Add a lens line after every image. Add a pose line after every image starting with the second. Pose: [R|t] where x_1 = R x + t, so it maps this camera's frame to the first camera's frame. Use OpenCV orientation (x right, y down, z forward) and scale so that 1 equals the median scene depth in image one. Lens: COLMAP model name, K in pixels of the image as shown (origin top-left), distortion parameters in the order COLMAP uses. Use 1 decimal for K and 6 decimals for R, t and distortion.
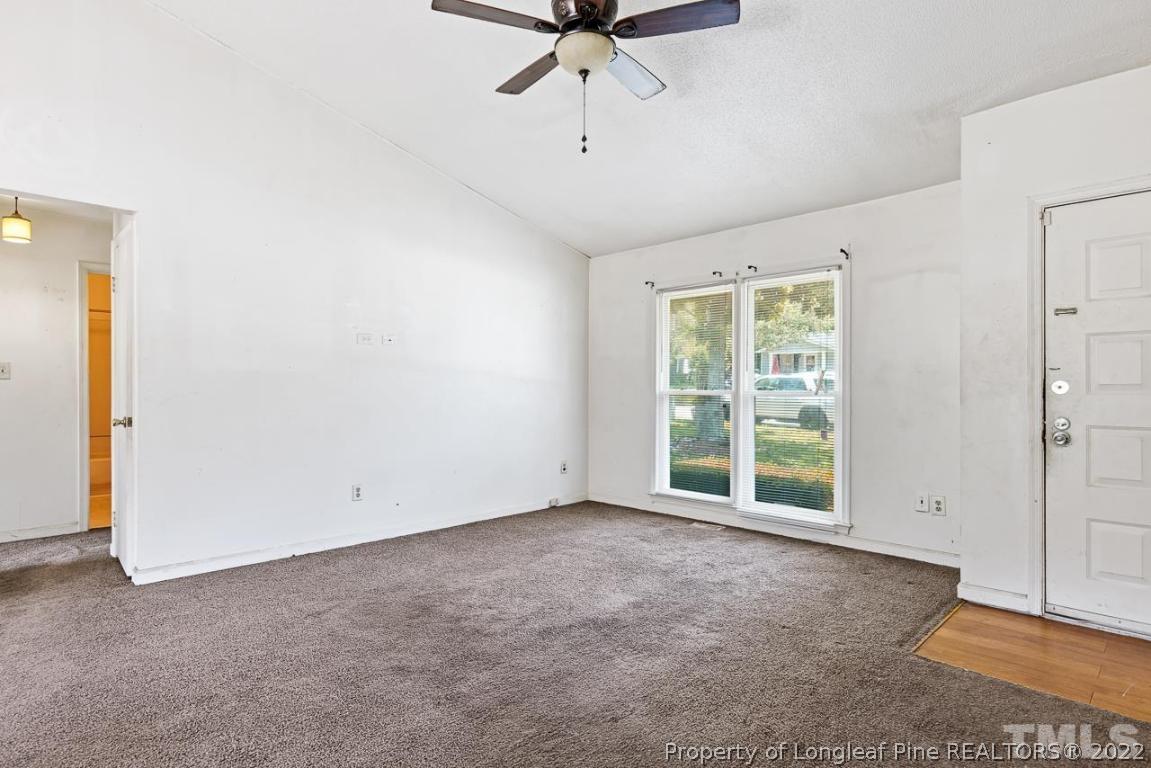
lens RADIAL K [[594.8, 0, 574.1], [0, 594.8, 376.0], [0, 0, 1]] dist [-0.002171, -0.000133]
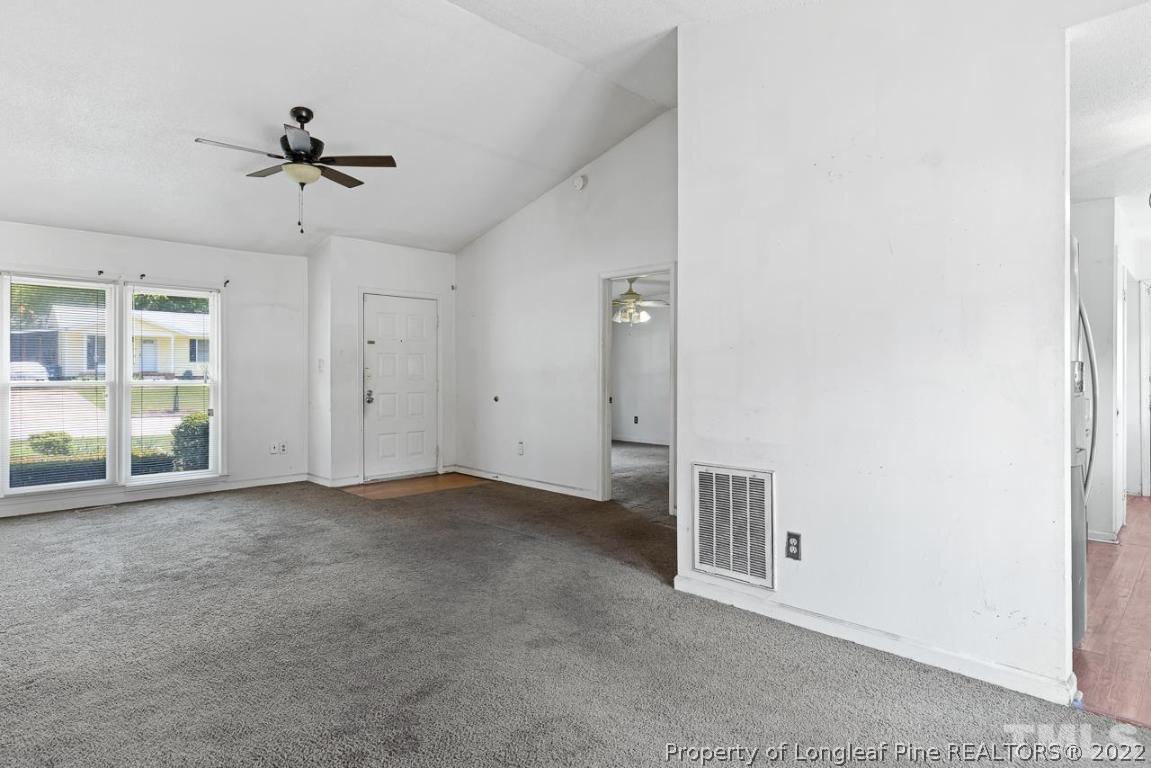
lens RADIAL K [[645.7, 0, 575.5], [0, 645.7, 384.0], [0, 0, 1]] dist [0.000279, 0.000213]
pose [[0.007786, -0.019817, 0.999773, -1.332330], [-0.016824, 0.999660, 0.019946, -0.012592], [-0.999828, -0.016975, 0.007450, 0.188138]]
